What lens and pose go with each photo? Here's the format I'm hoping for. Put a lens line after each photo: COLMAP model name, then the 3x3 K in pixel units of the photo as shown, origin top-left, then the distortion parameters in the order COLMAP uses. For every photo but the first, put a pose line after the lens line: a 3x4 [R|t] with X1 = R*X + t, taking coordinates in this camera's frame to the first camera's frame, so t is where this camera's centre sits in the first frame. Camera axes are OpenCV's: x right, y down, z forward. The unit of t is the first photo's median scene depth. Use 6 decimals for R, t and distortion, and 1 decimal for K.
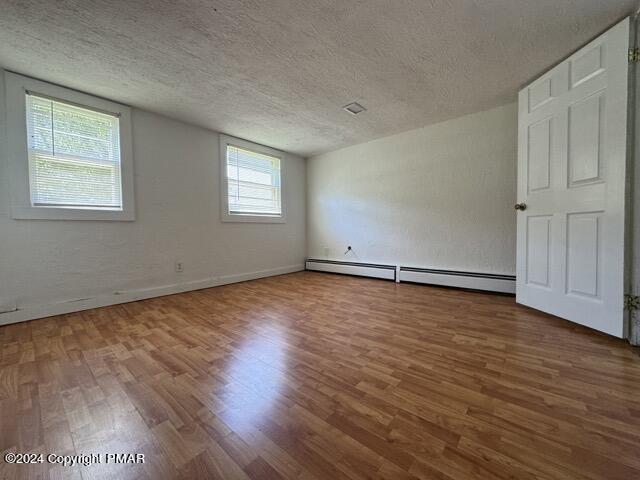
lens RADIAL K [[254.5, 0, 321.3], [0, 254.5, 238.0], [0, 0, 1]] dist [0.004036, -0.000077]
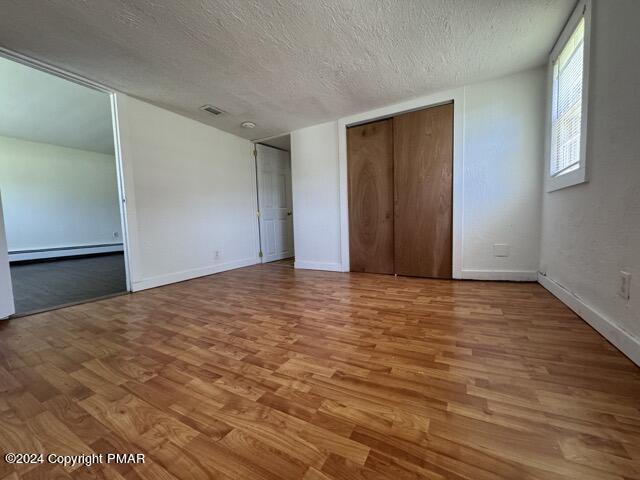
lens RADIAL K [[254.5, 0, 319.4], [0, 254.5, 239.5], [0, 0, 1]] dist [0.004036, -0.000077]
pose [[-0.980634, 0.057040, -0.187357, -0.029923], [0.037350, 0.993558, 0.106992, -0.027215], [0.192253, 0.097922, -0.976448, 1.843923]]
